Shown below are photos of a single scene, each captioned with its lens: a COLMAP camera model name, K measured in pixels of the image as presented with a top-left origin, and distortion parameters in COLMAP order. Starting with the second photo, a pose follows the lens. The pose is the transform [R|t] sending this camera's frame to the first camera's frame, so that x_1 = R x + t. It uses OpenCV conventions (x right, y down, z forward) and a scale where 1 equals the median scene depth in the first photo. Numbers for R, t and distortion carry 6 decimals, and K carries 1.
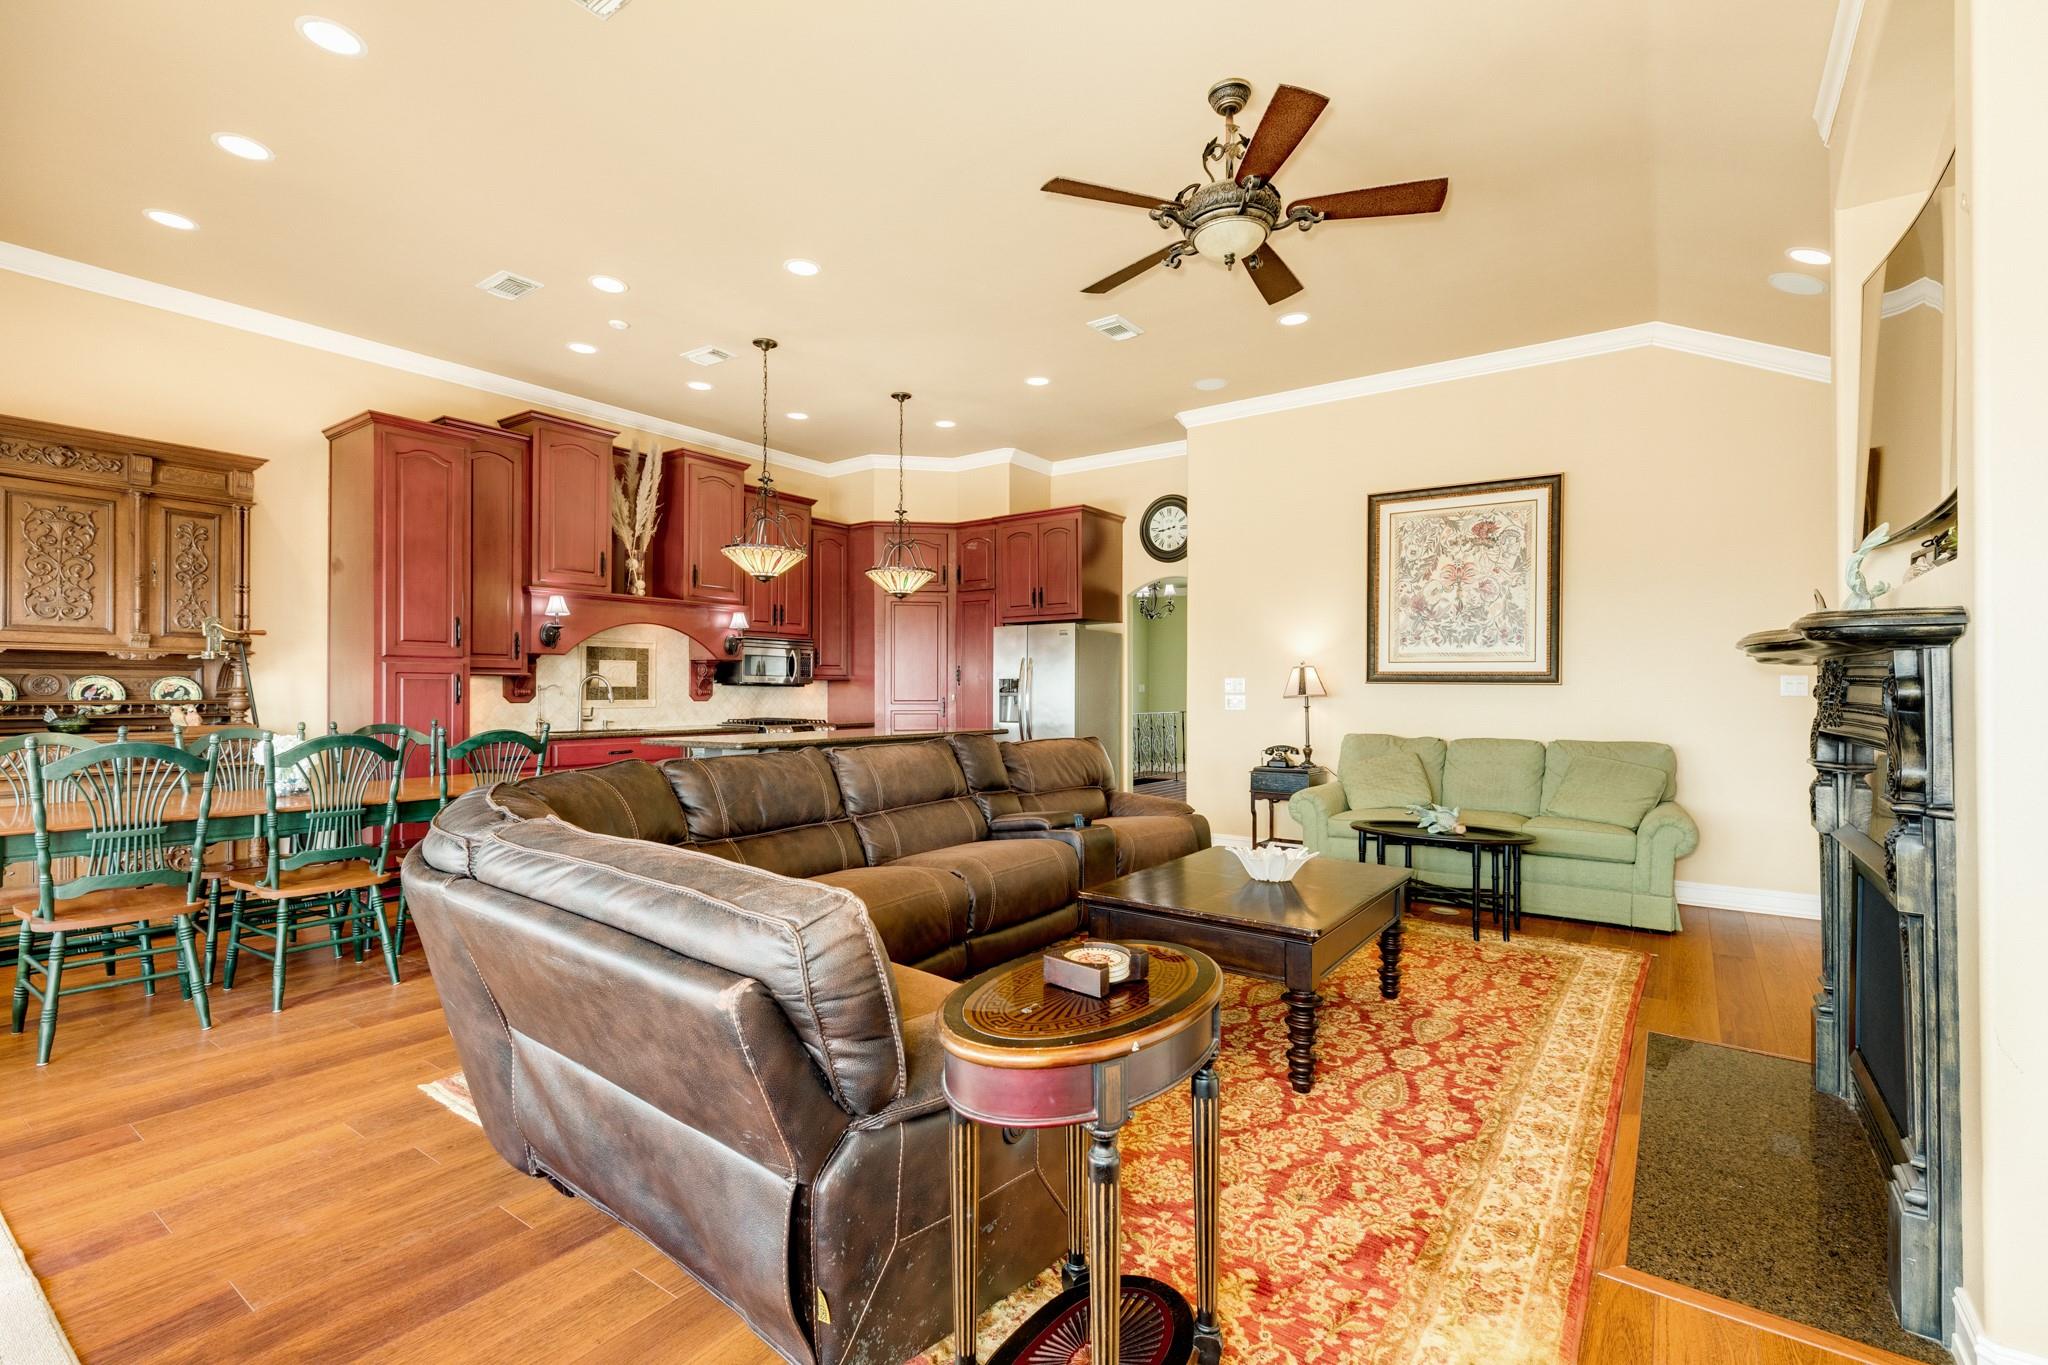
lens RADIAL K [[915.1, 0, 1027.6], [0, 915.1, 690.4], [0, 0, 1]] dist [0.001809, -0.000436]
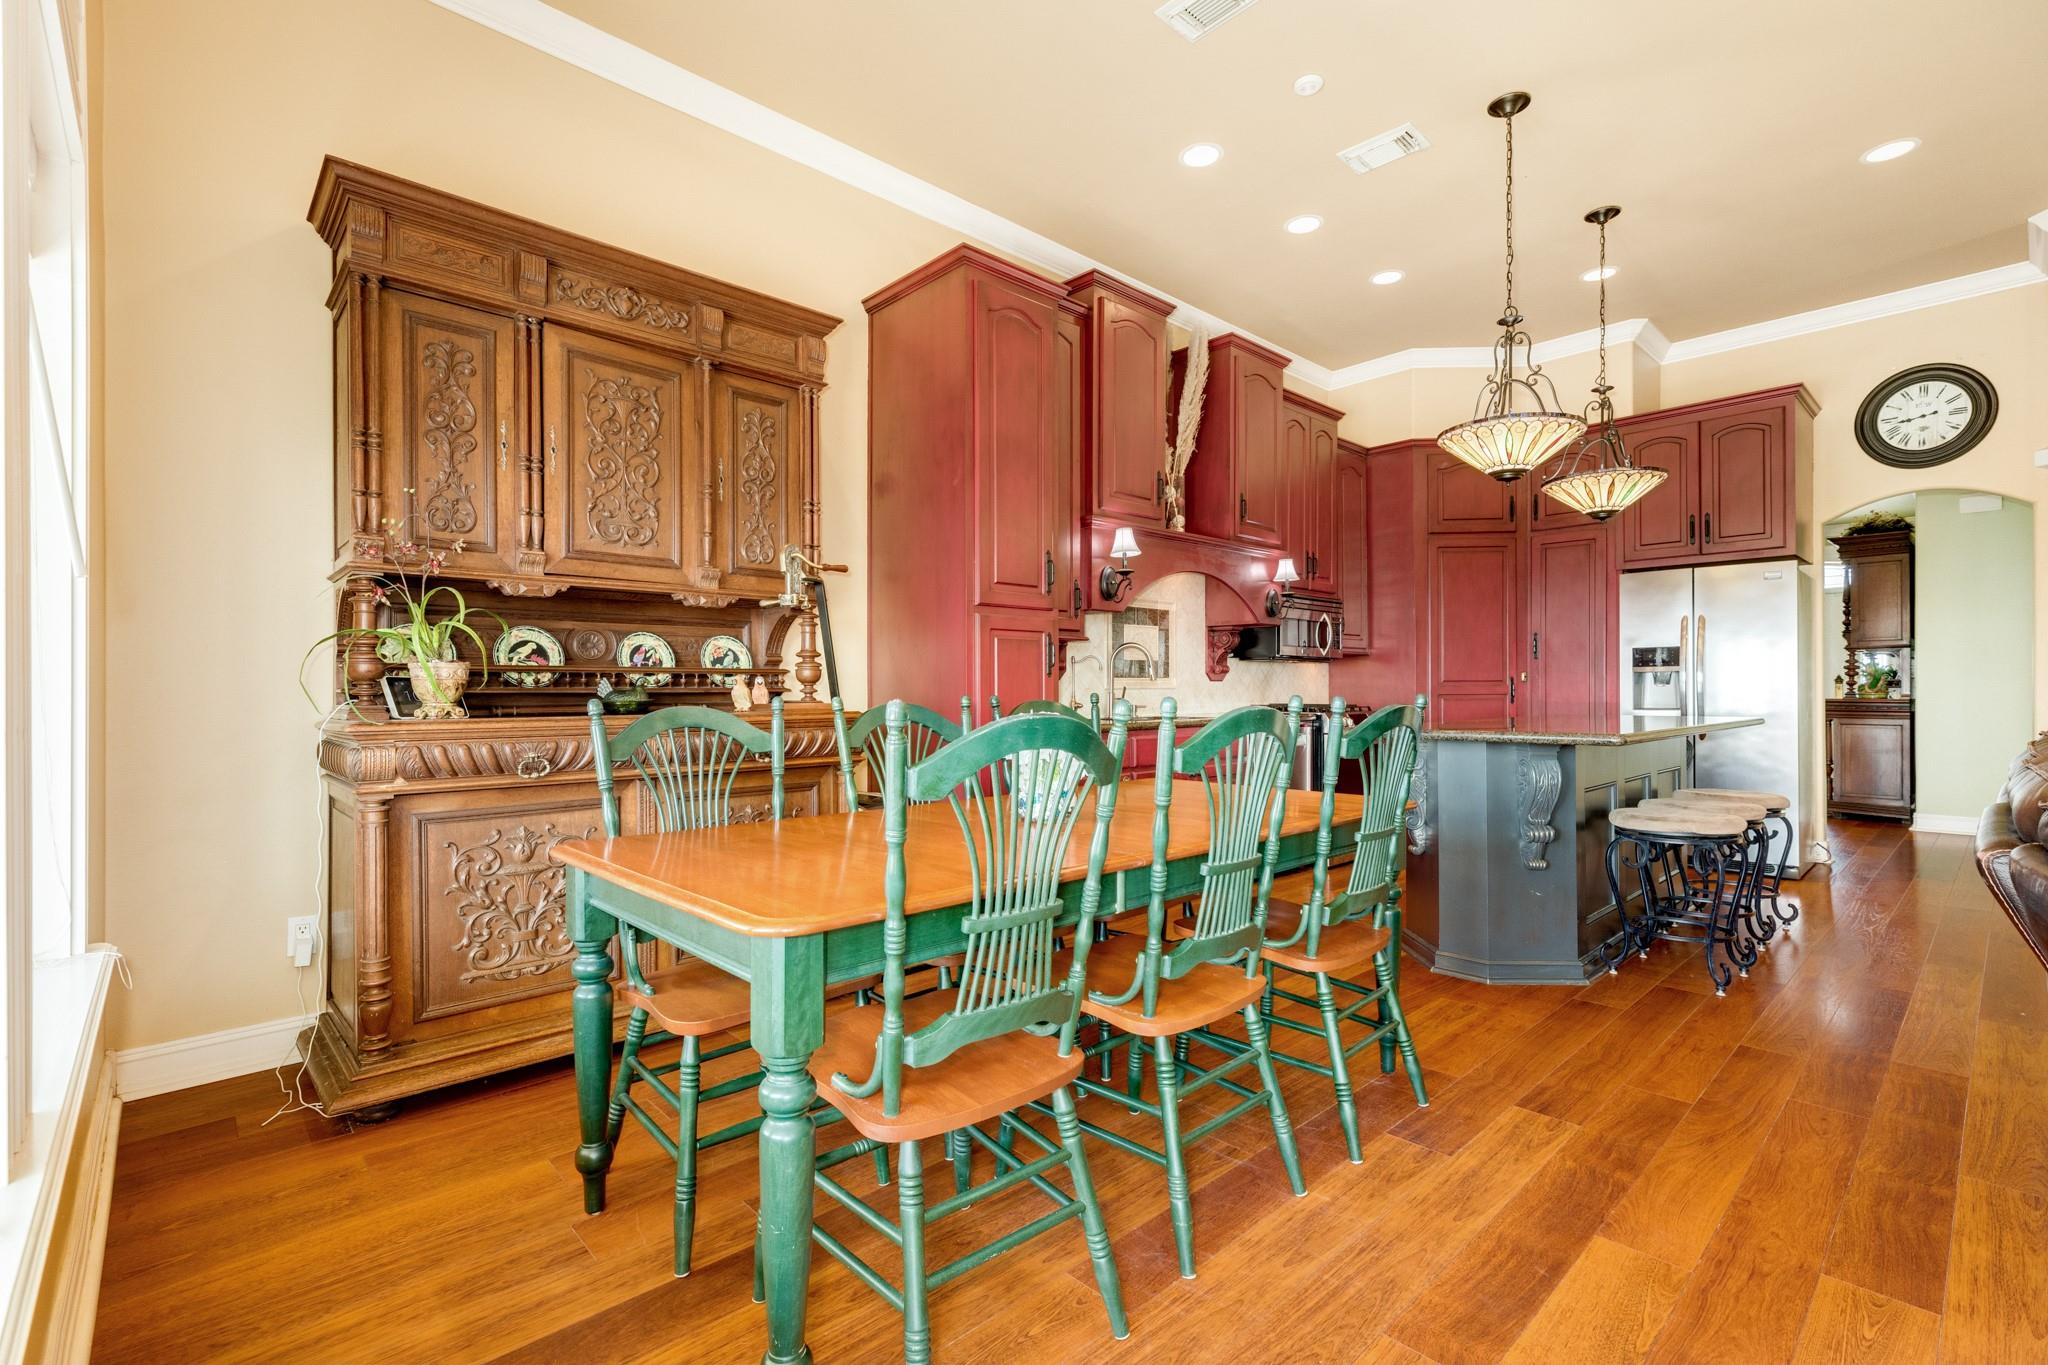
lens RADIAL K [[915.1, 0, 1017.2], [0, 915.1, 692.9], [0, 0, 1]] dist [0.001809, -0.000436]
pose [[0.978372, -0.003314, -0.206825, -0.566827], [0.004373, 0.999980, 0.004662, 0.027220], [0.206806, -0.005465, 0.978367, 0.355844]]
